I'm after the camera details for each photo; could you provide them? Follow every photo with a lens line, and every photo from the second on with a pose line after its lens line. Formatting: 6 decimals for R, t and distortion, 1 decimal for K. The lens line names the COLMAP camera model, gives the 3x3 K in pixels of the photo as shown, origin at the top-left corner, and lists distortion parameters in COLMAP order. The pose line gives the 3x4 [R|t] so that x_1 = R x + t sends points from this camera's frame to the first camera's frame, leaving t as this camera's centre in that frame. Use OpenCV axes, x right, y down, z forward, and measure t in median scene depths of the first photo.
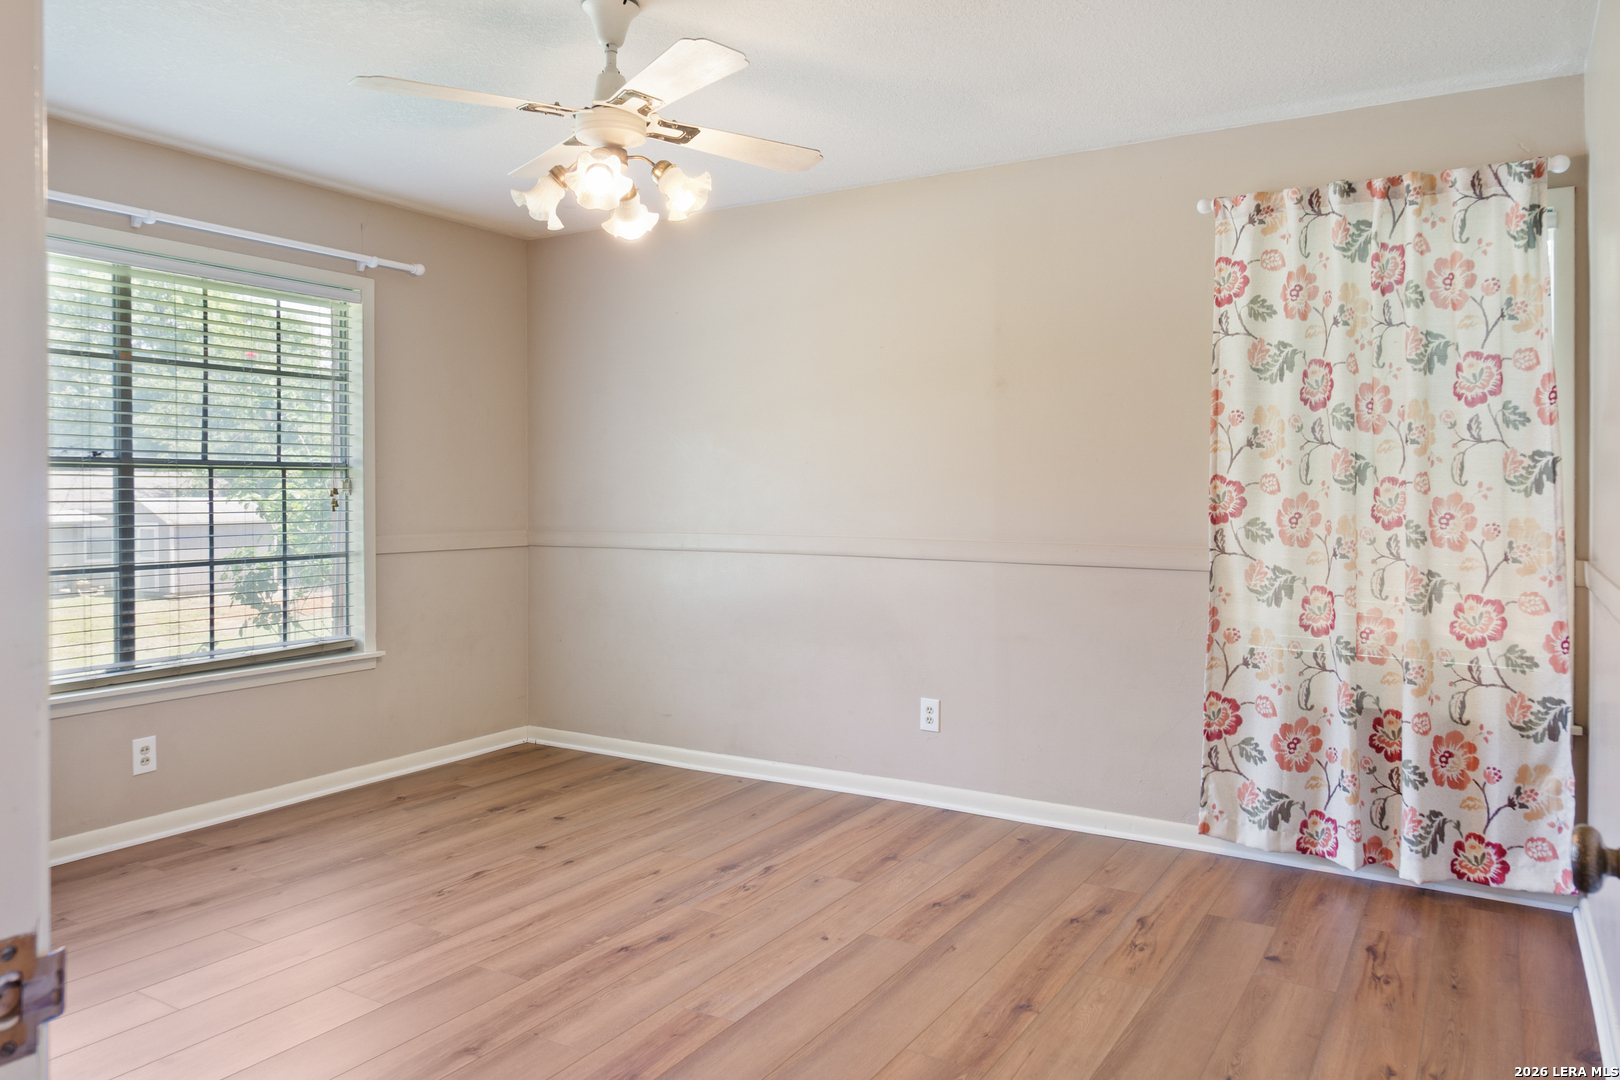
lens RADIAL K [[1129.2, 0, 806.8], [0, 1129.2, 530.0], [0, 0, 1]] dist [0.010474, -0.005024]
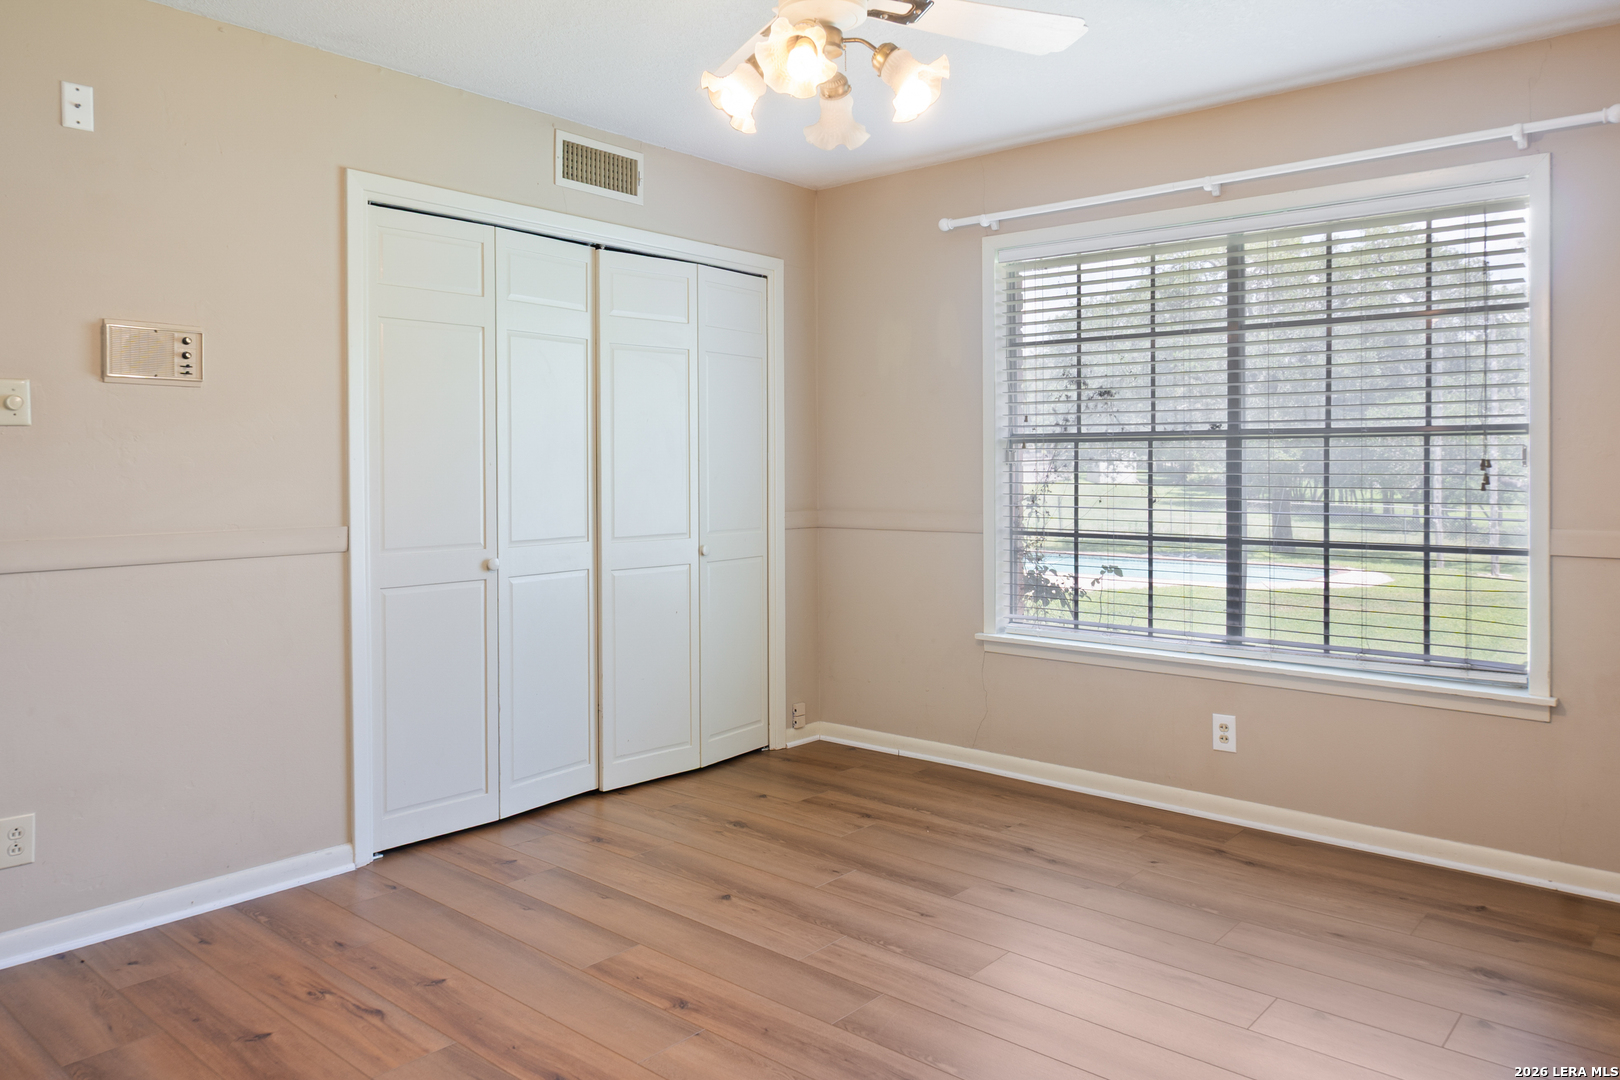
lens RADIAL K [[1129.2, 0, 795.4], [0, 1129.2, 489.5], [0, 0, 1]] dist [0.010474, -0.005024]
pose [[-0.162313, 0.022353, -0.986486, 0.437205], [-0.031857, 0.999103, 0.027880, -0.026783], [0.986225, 0.035952, -0.161455, 0.787903]]
